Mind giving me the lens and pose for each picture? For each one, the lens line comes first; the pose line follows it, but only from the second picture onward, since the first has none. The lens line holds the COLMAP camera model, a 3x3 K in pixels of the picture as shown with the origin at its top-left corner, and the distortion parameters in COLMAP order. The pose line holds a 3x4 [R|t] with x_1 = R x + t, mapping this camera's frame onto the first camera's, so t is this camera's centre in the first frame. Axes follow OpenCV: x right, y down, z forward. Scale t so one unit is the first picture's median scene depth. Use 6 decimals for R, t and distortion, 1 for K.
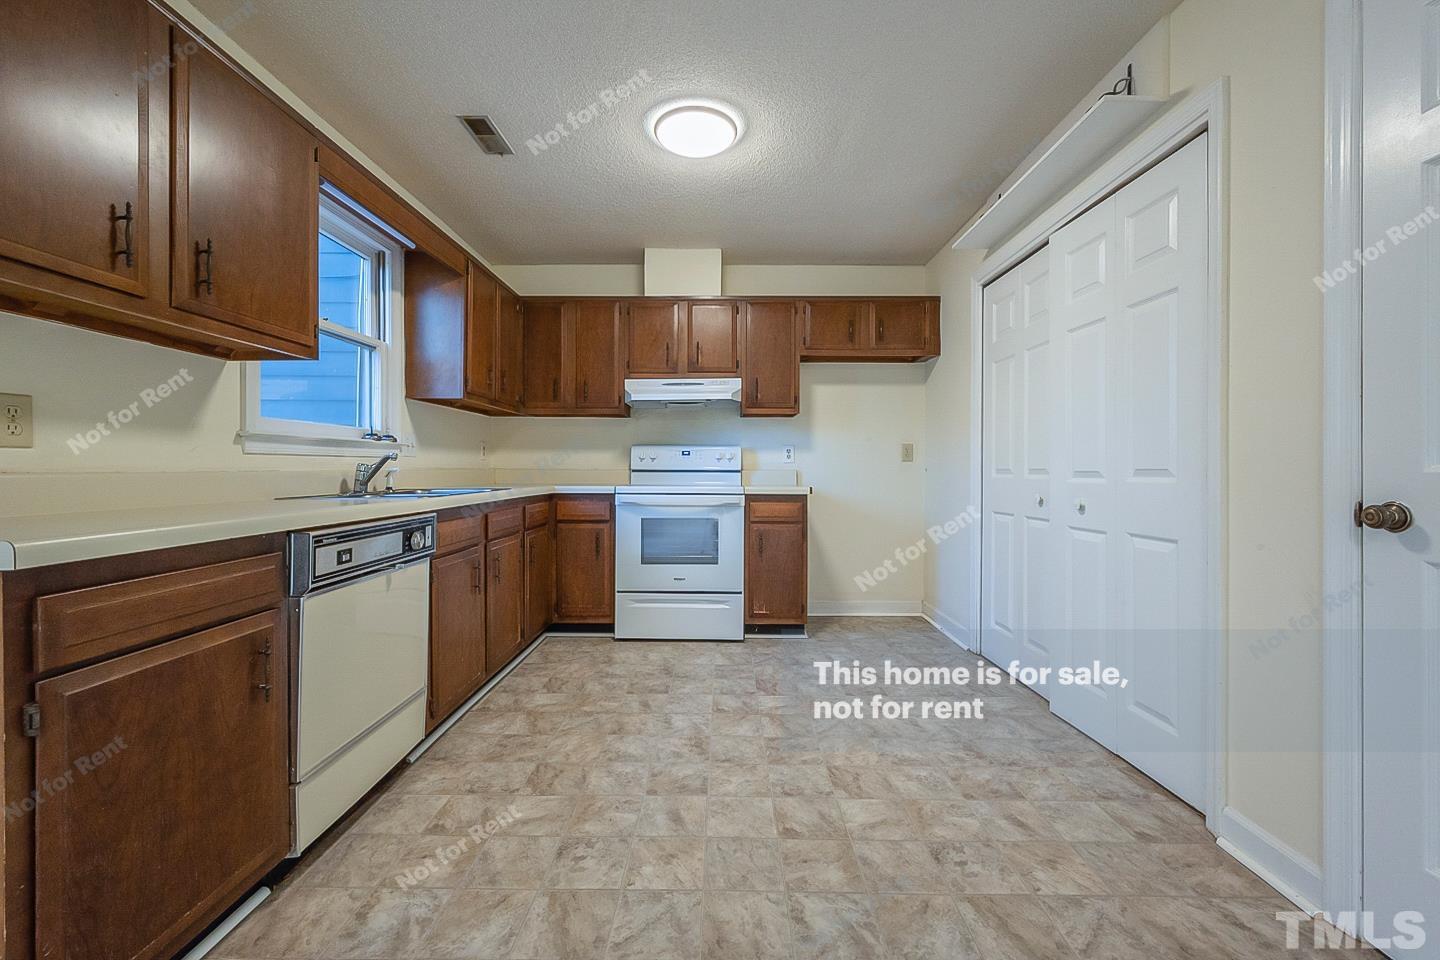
lens RADIAL K [[568.2, 0, 720.9], [0, 568.2, 466.8], [0, 0, 1]] dist [0.000739, 0.000206]
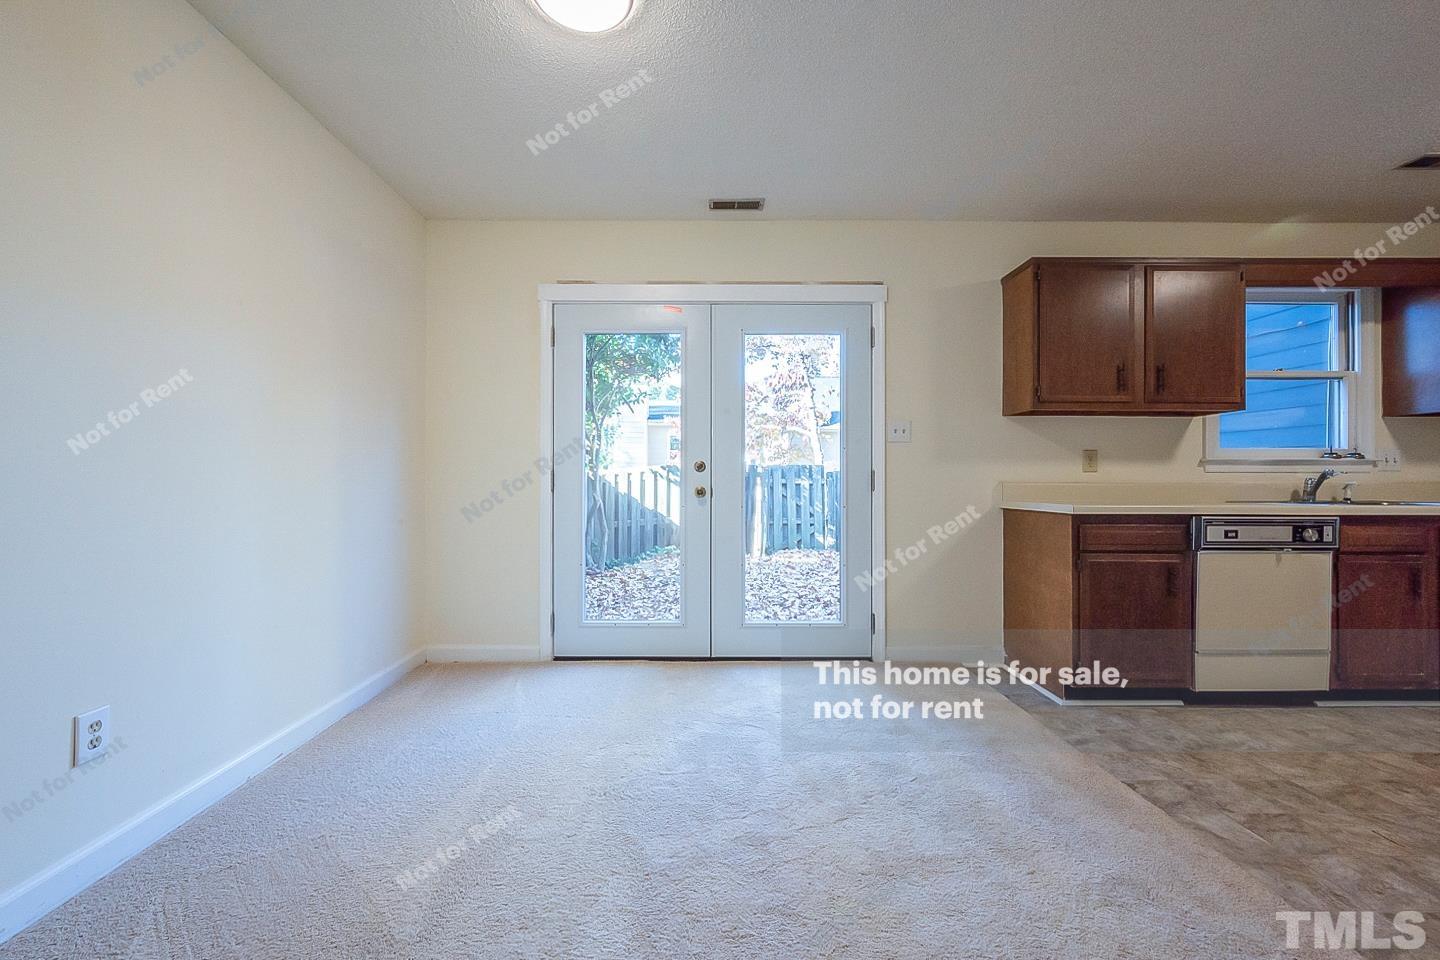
lens RADIAL K [[570.9, 0, 702.1], [0, 570.9, 479.2], [0, 0, 1]] dist [0.000735, 0.000217]
pose [[0.001489, -0.000487, -0.999999, 0.943764], [-0.001359, 0.999999, -0.000489, -0.001285], [0.999998, 0.001360, 0.001488, -0.519056]]
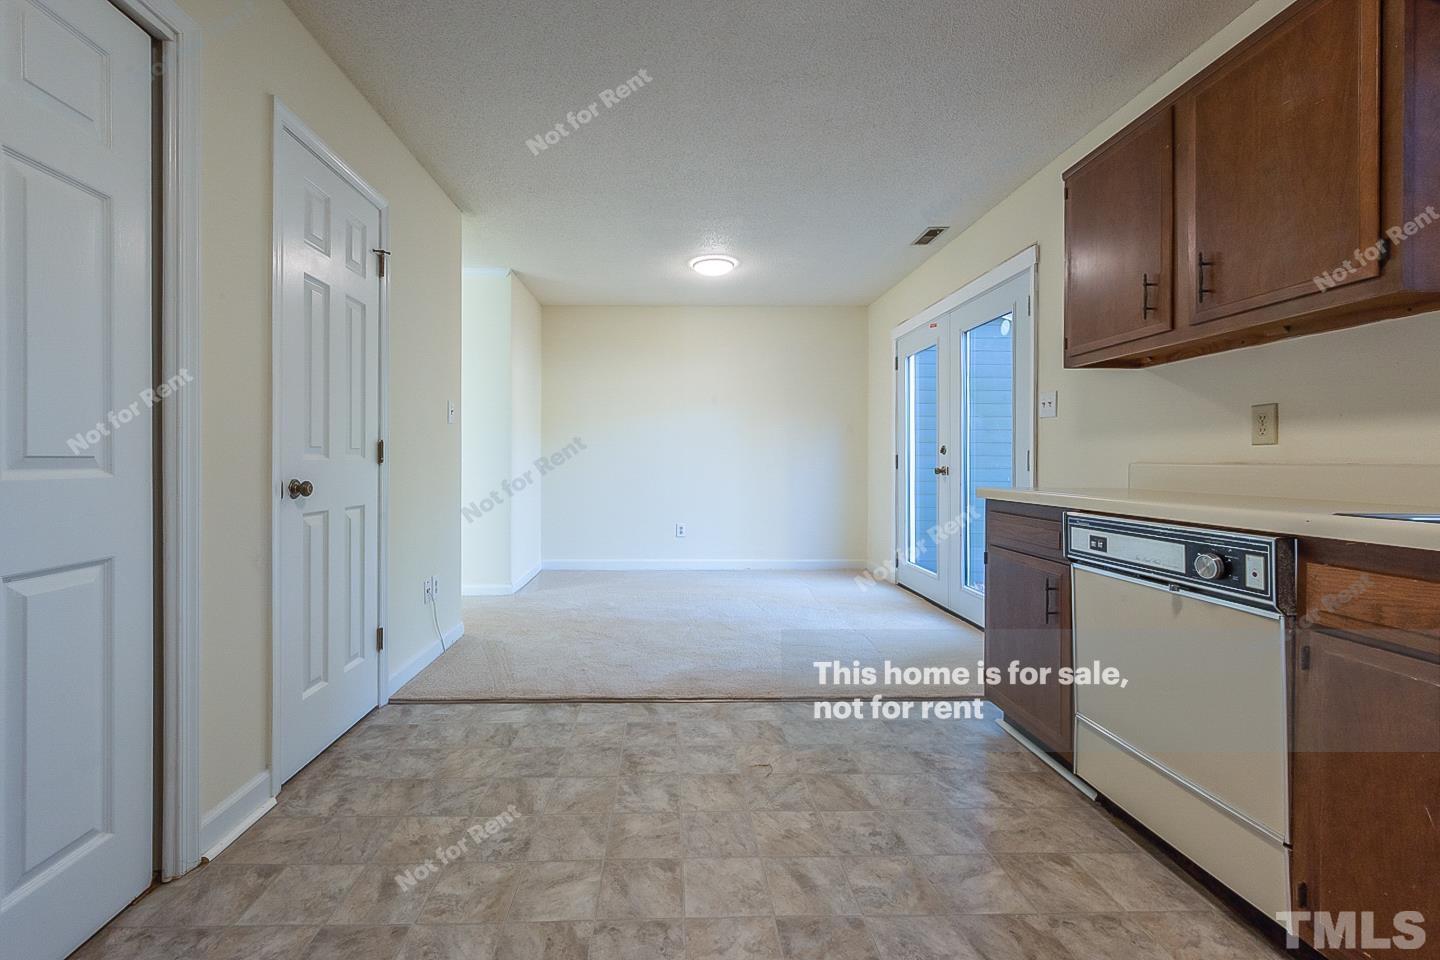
lens RADIAL K [[581.2, 0, 691.2], [0, 581.2, 463.6], [0, 0, 1]] dist [0.000560, 0.000125]
pose [[-0.999039, -0.002512, -0.043761, 0.125203], [-0.002619, 0.999994, 0.002401, 0.008933], [0.043755, 0.002513, -0.999039, 1.889042]]
